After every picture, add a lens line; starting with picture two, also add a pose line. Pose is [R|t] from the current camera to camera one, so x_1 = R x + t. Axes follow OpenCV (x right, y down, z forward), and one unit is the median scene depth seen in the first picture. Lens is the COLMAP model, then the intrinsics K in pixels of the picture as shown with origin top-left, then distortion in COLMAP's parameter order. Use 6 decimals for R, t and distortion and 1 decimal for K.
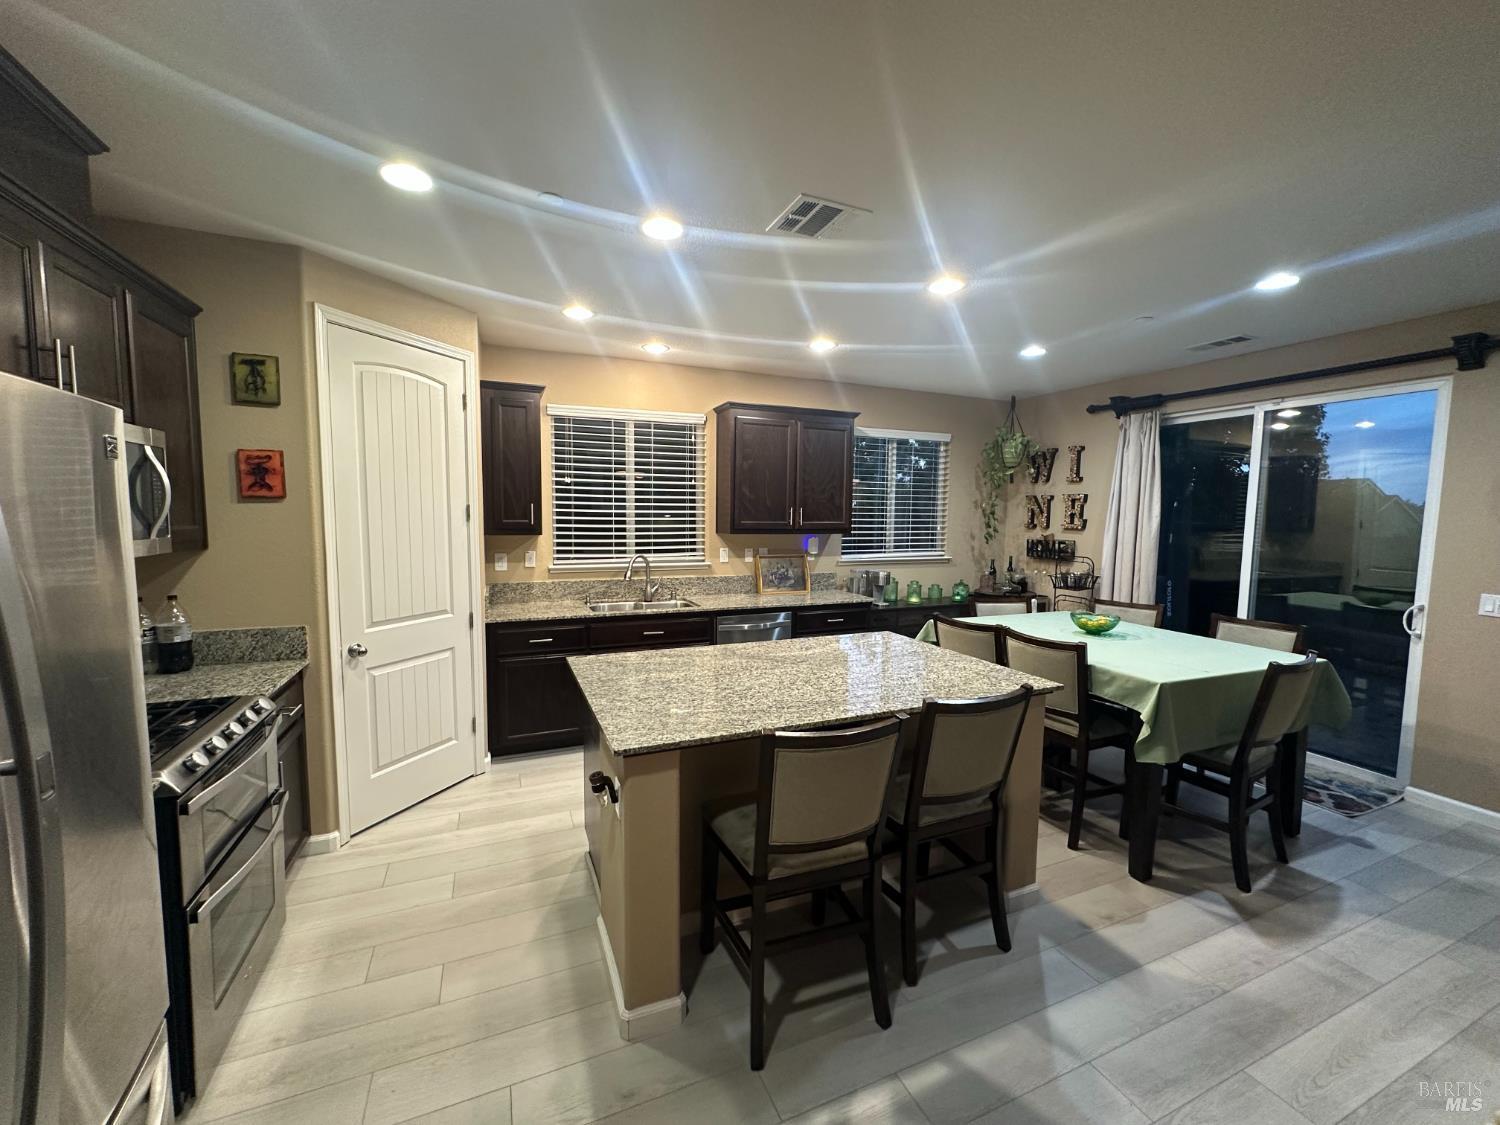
lens RADIAL K [[601.9, 0, 746.6], [0, 601.9, 563.6], [0, 0, 1]] dist [-0.001857, 0.000452]
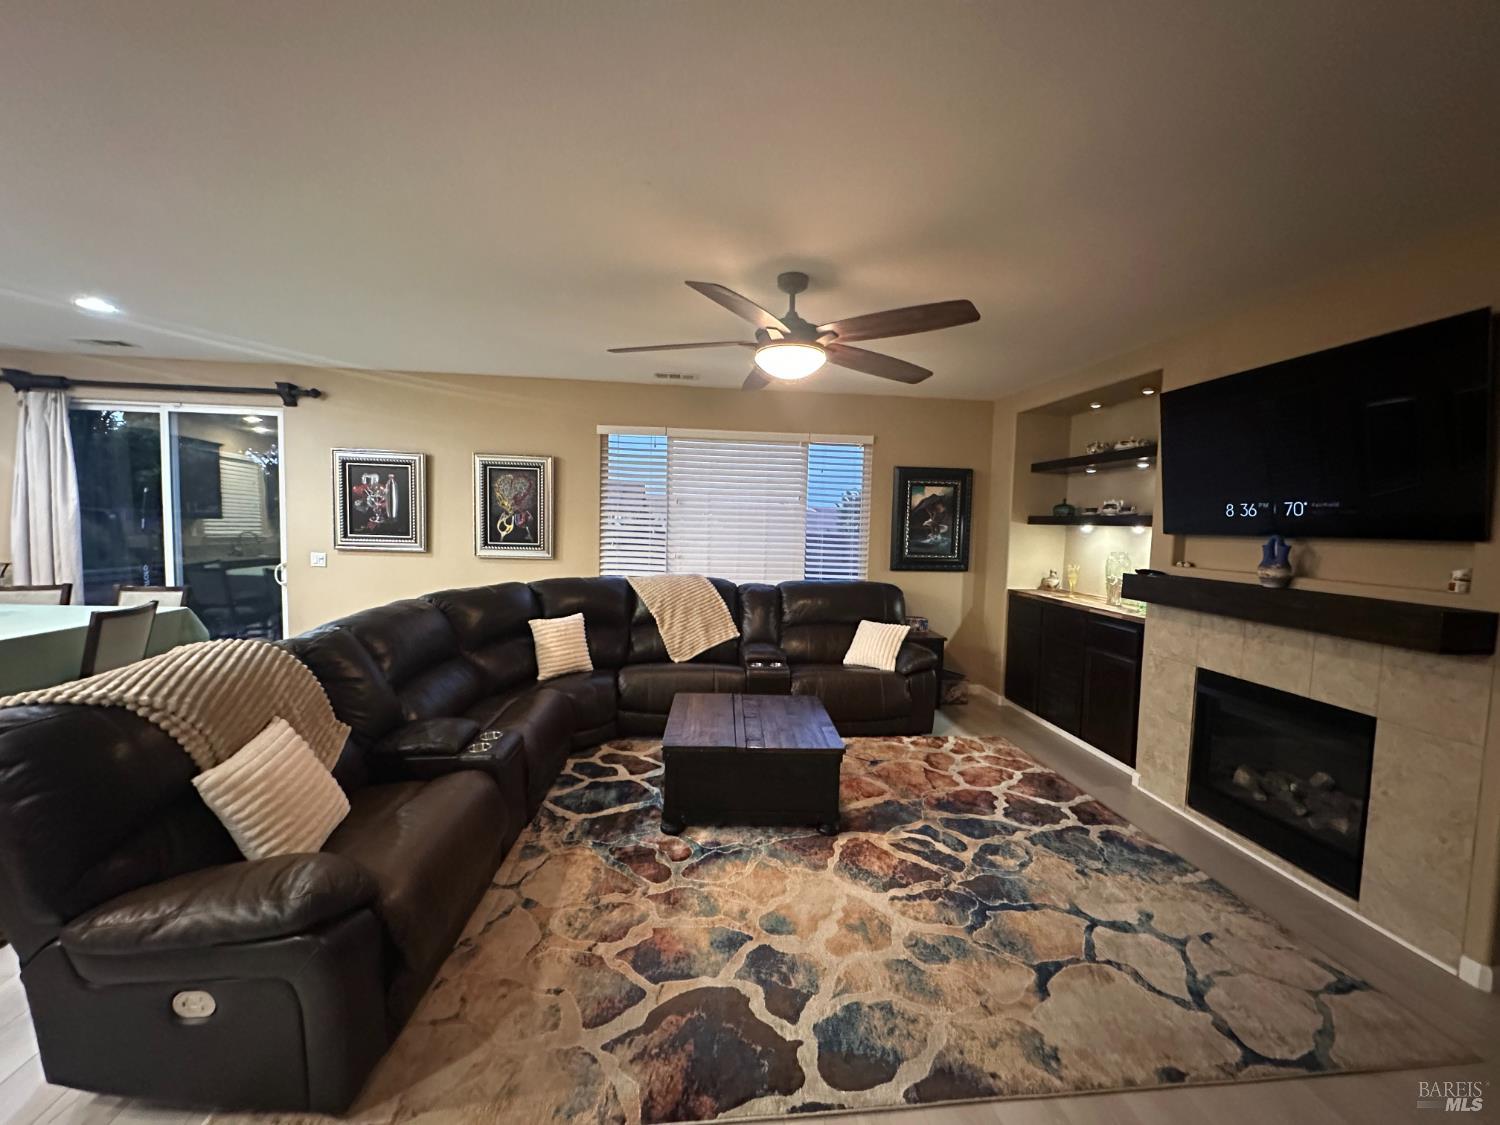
lens RADIAL K [[601.9, 0, 747.5], [0, 601.9, 558.9], [0, 0, 1]] dist [-0.001857, 0.000452]
pose [[0.281007, -0.063421, 0.957608, 0.040275], [0.059347, 0.997053, 0.048618, 0.054288], [-0.957869, 0.043169, 0.283943, -0.493529]]
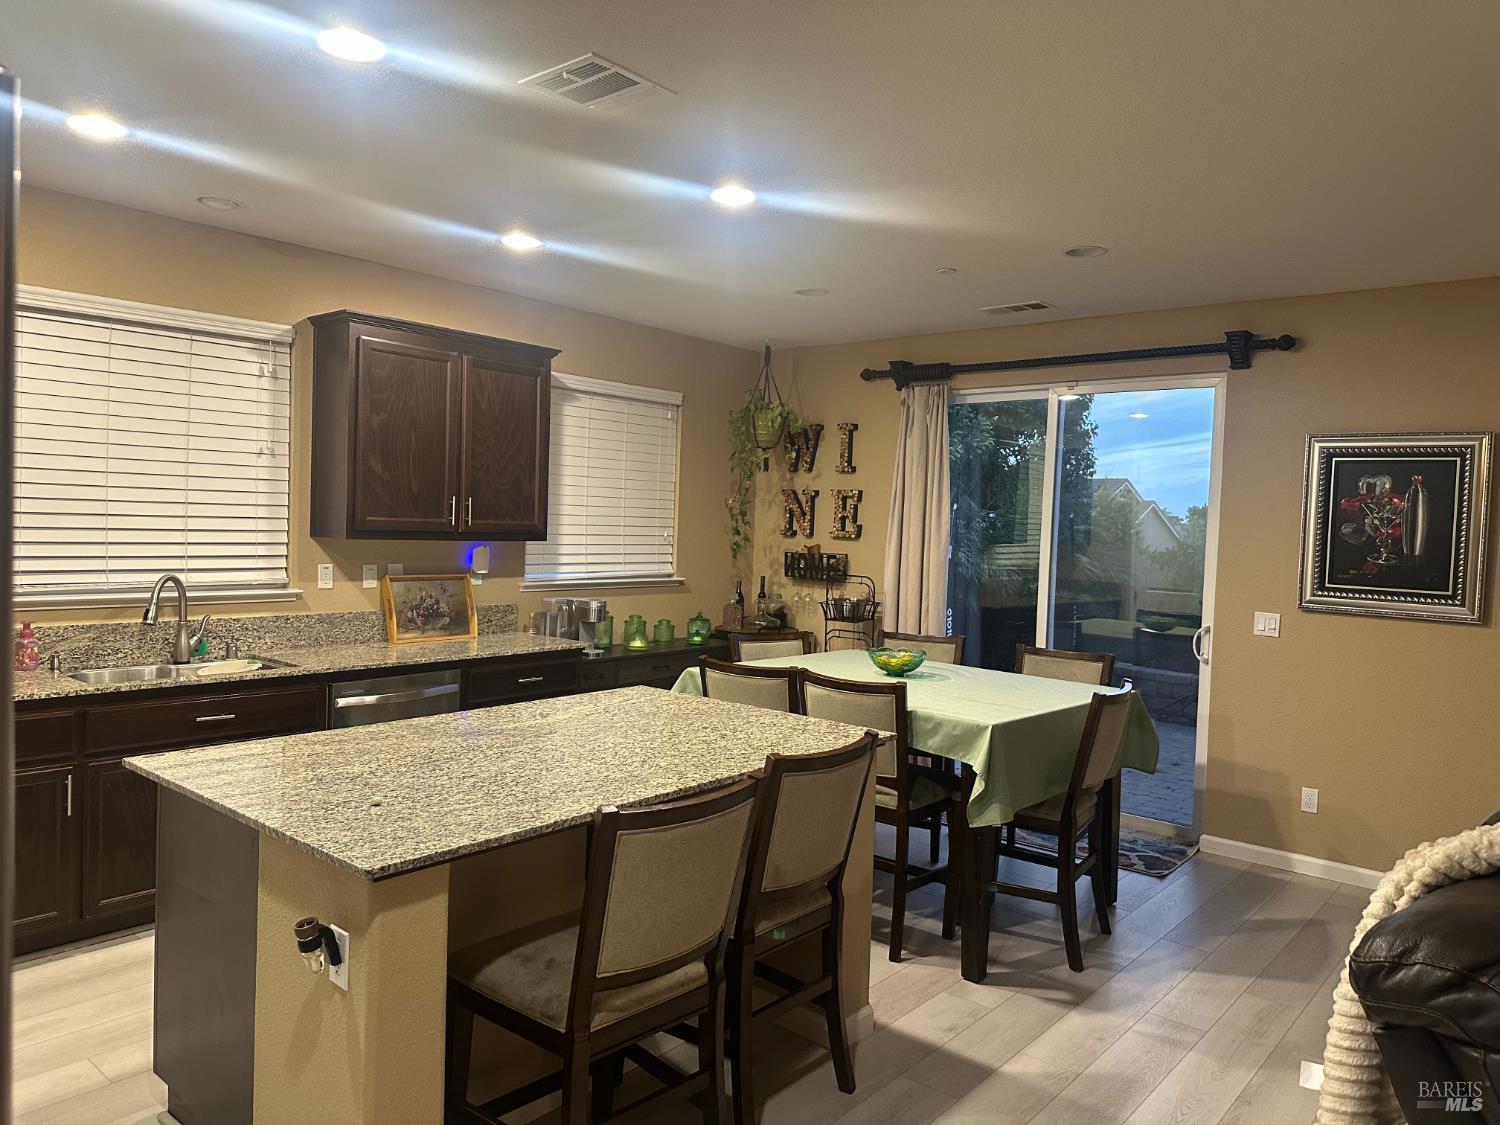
lens RADIAL K [[1044.6, 0, 755.7], [0, 1044.6, 556.0], [0, 0, 1]] dist [0.088726, -0.081117]
pose [[0.893058, 0.003789, 0.449926, -0.180627], [0.013659, 0.999275, -0.035526, 0.011323], [-0.449735, 0.037872, 0.892359, -0.104097]]
